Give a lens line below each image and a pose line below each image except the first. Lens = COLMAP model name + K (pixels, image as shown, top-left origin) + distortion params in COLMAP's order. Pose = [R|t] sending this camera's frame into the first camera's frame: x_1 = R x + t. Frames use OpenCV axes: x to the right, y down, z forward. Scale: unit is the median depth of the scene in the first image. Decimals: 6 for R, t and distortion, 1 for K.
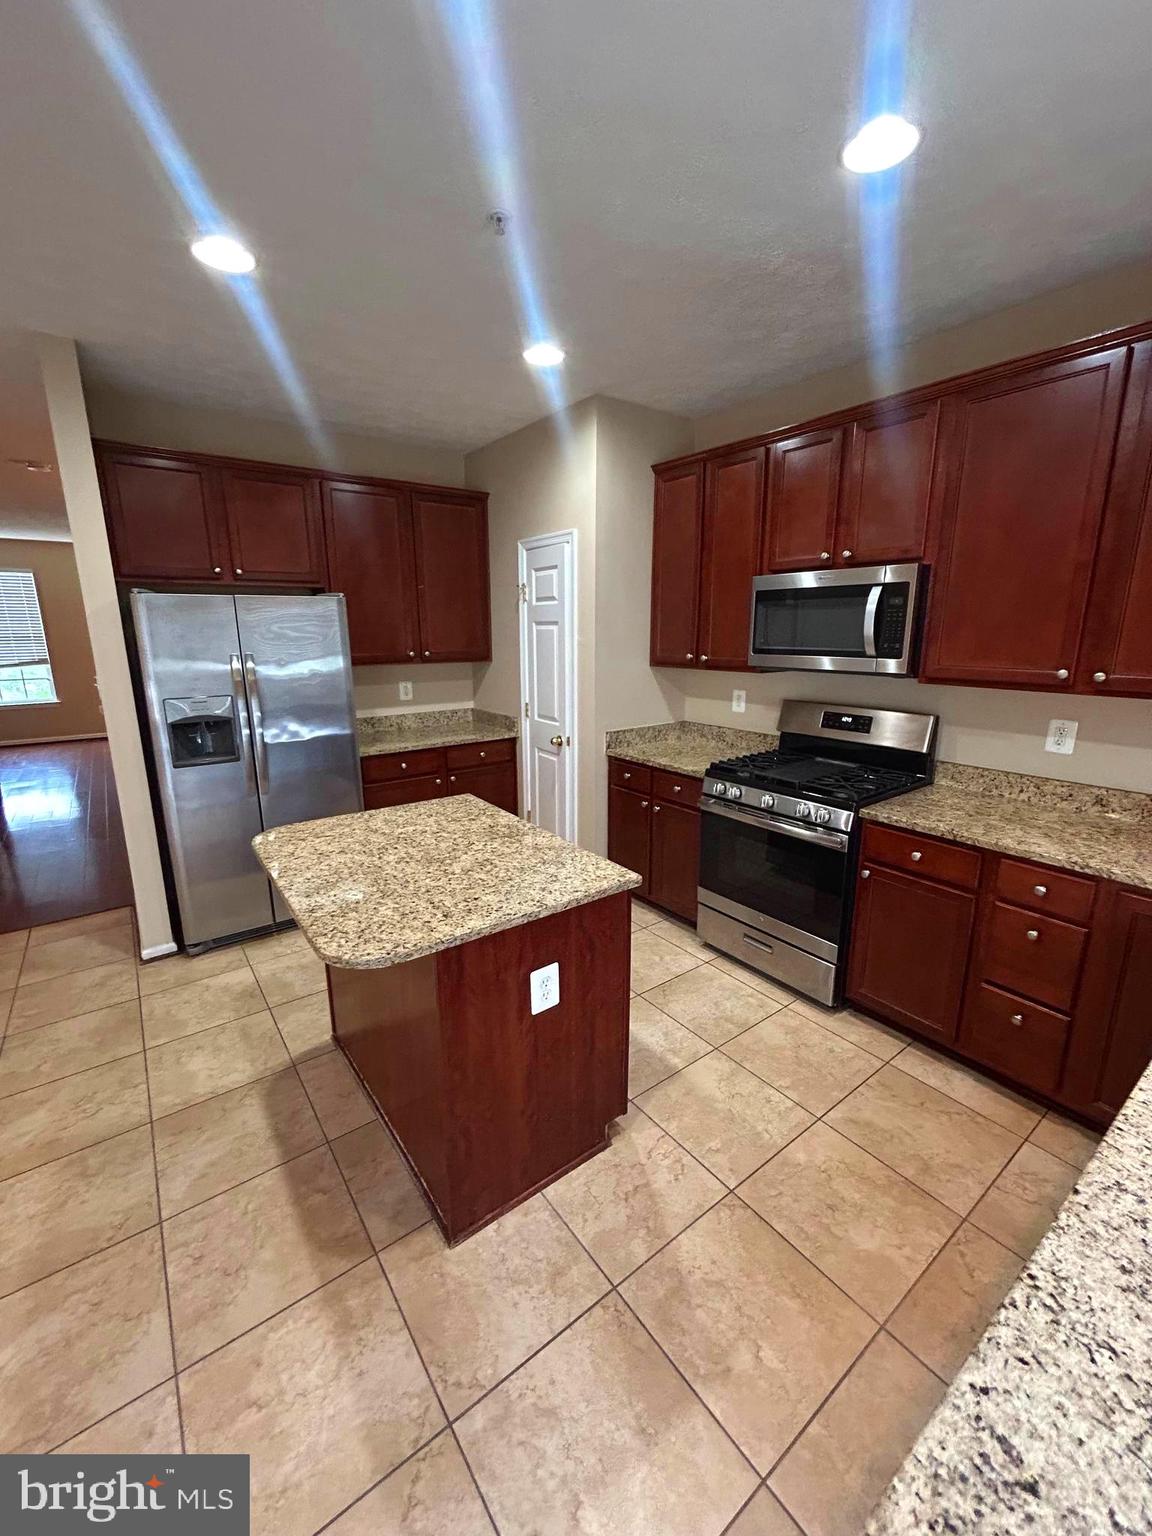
lens RADIAL K [[615.8, 0, 580.3], [0, 615.8, 769.8], [0, 0, 1]] dist [0.004488, 0.000589]
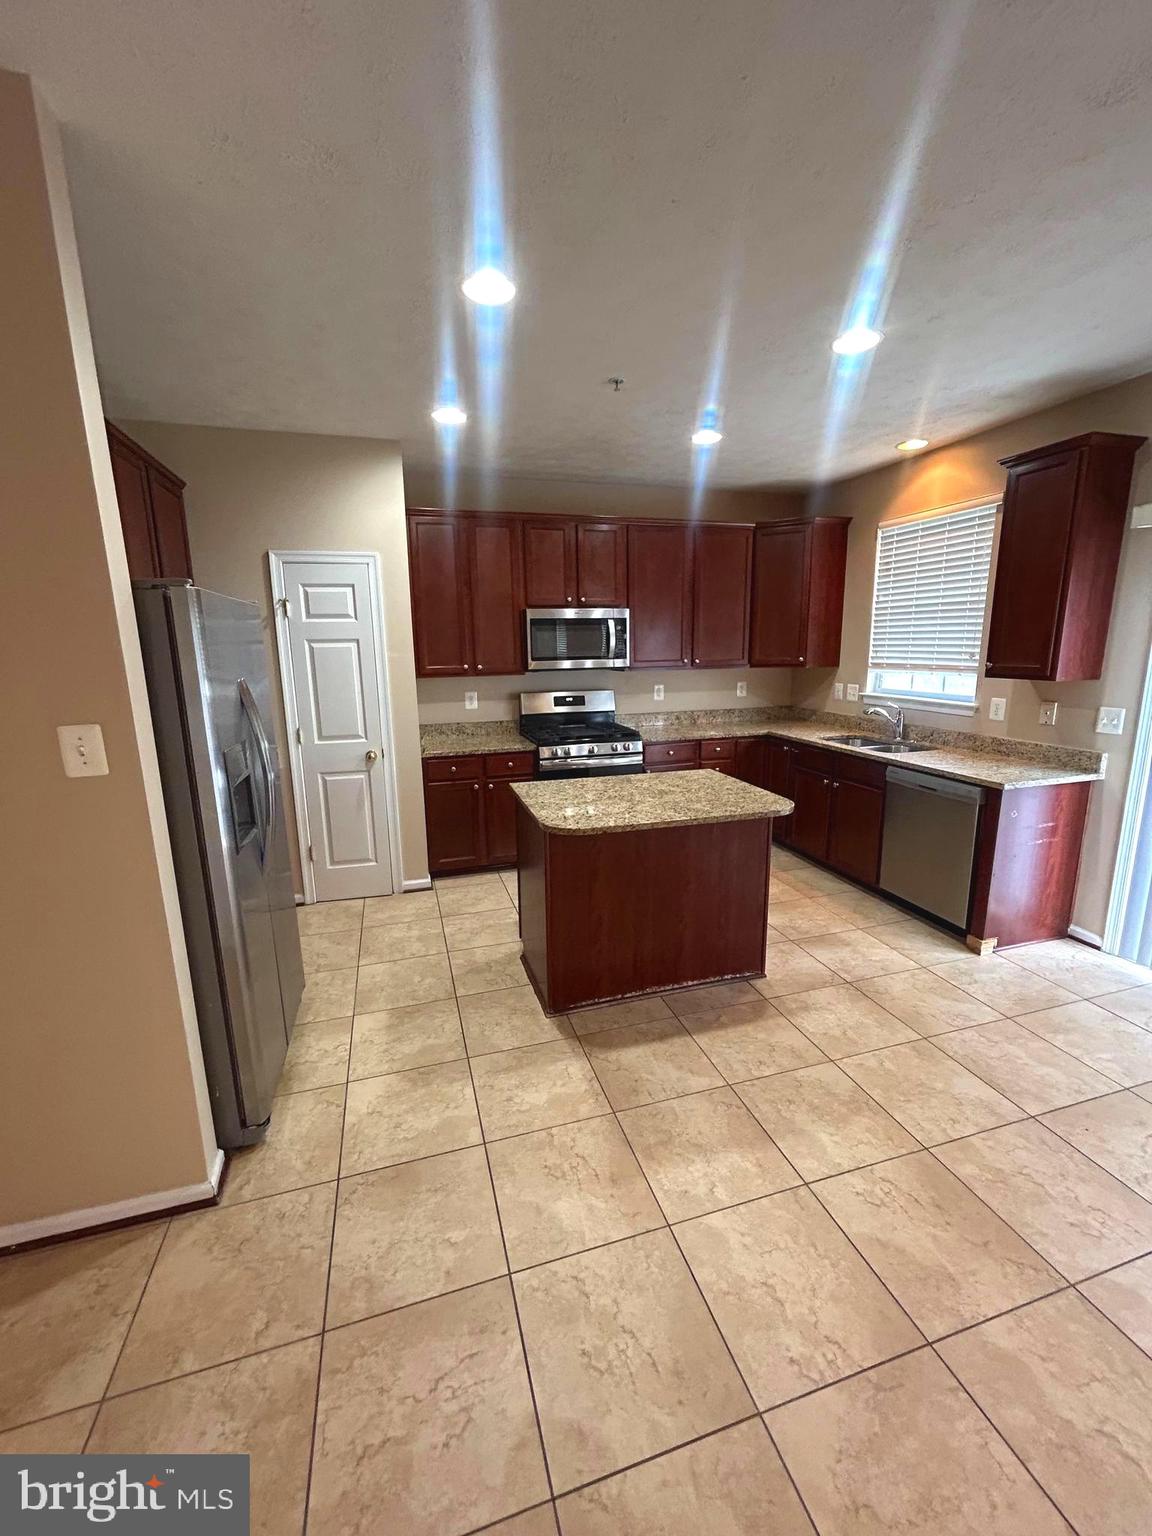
lens RADIAL K [[615.8, 0, 580.3], [0, 615.8, 765.1], [0, 0, 1]] dist [0.004488, 0.000589]
pose [[0.348114, -0.182071, 0.919601, -1.212199], [0.225984, 0.968328, 0.106172, -0.089088], [-0.909807, 0.170855, 0.378233, 0.437861]]
